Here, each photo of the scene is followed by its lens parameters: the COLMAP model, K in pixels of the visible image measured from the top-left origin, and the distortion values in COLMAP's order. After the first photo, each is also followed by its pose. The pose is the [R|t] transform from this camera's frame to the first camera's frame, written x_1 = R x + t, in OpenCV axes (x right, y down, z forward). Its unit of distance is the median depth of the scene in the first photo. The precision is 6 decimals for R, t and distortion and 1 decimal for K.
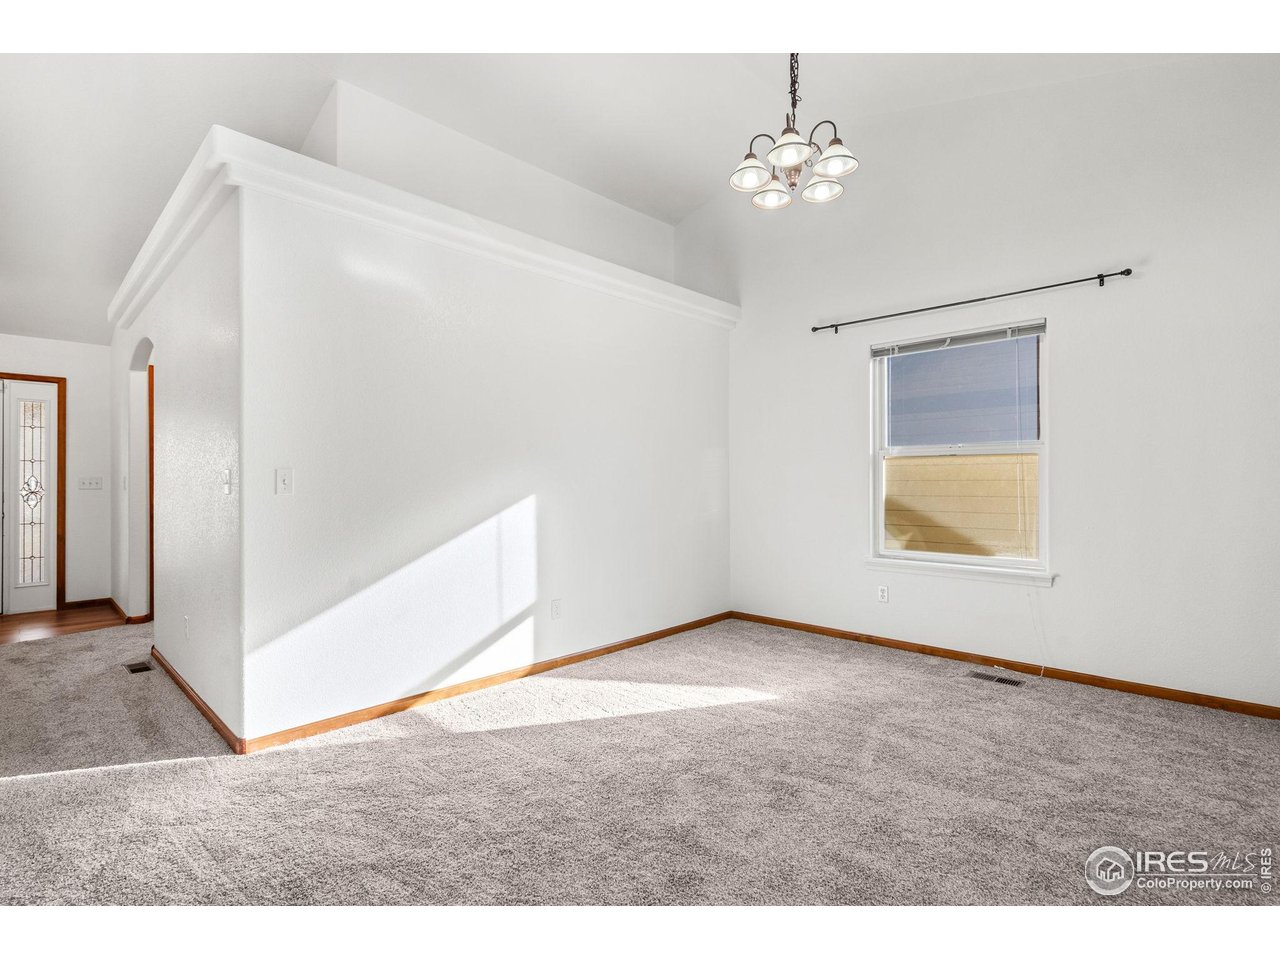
lens RADIAL K [[592.9, 0, 638.3], [0, 592.9, 475.2], [0, 0, 1]] dist [0.013506, 0.000208]
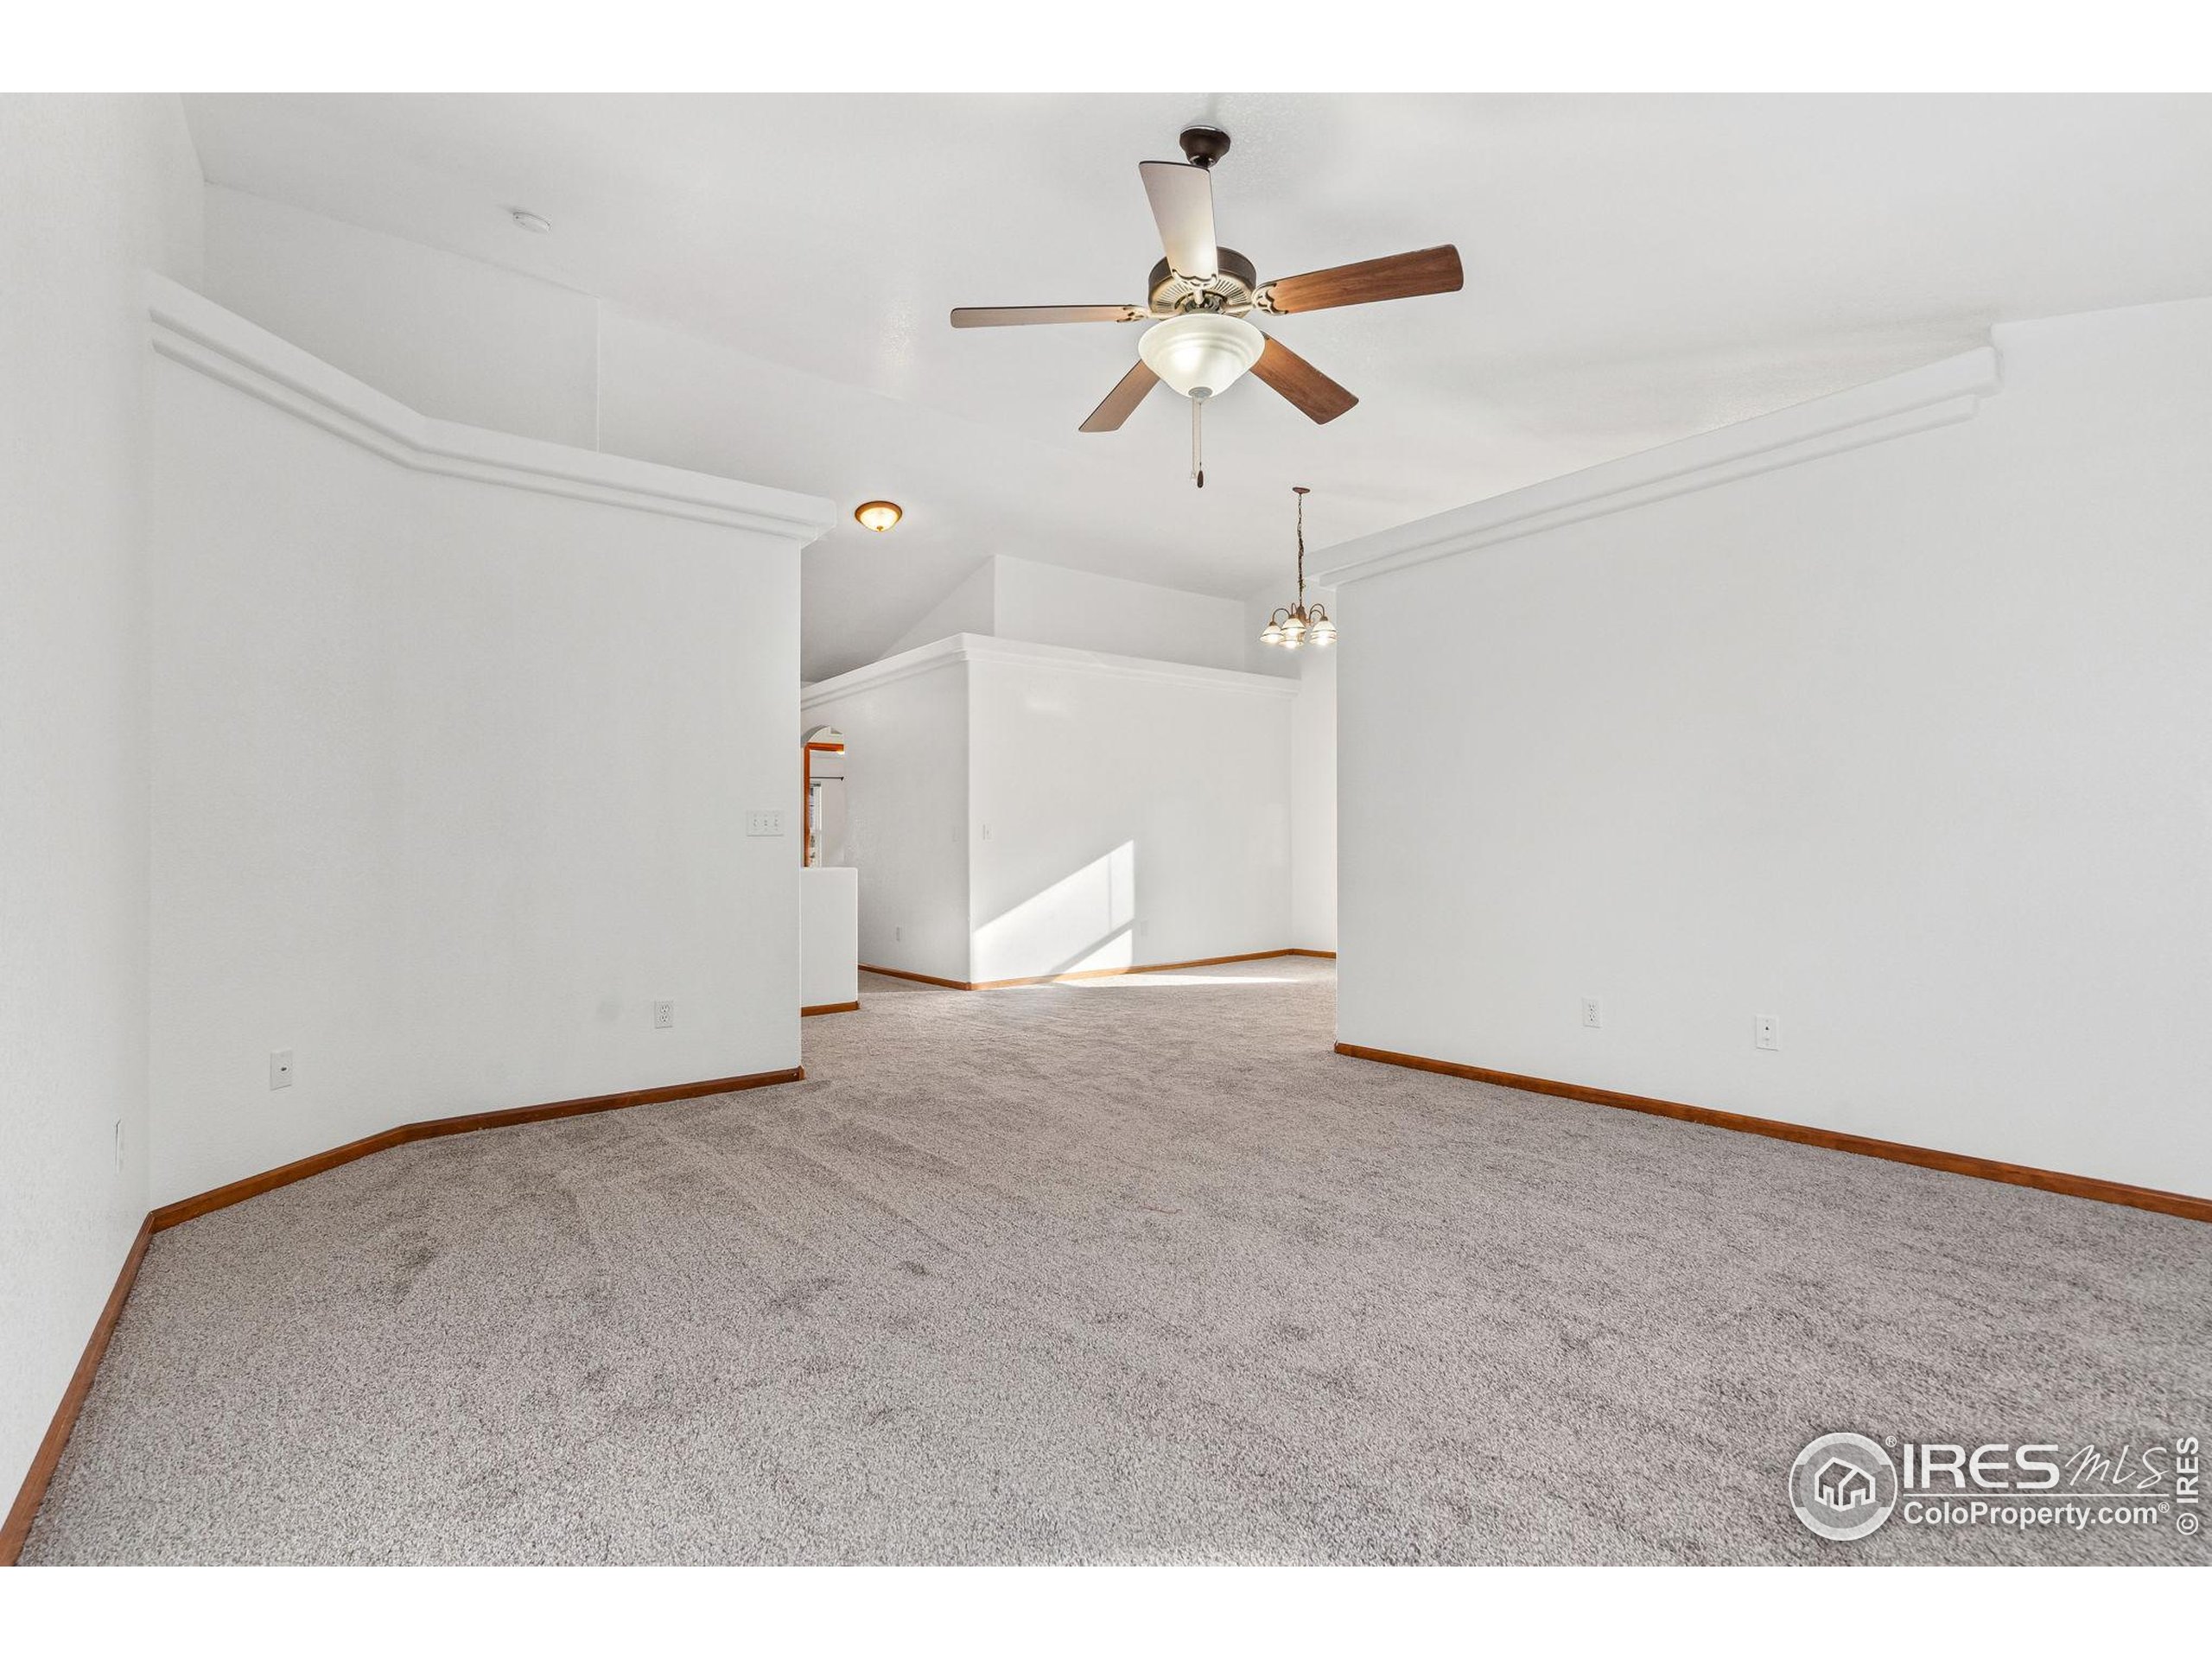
lens RADIAL K [[1024.7, 0, 1101.8], [0, 1024.7, 834.6], [0, 0, 1]] dist [0.013506, 0.000208]
pose [[0.988359, -0.002181, -0.152124, 0.128647], [0.000082, 0.999905, -0.013800, 0.048267], [0.152139, 0.013627, 0.988265, -1.458635]]
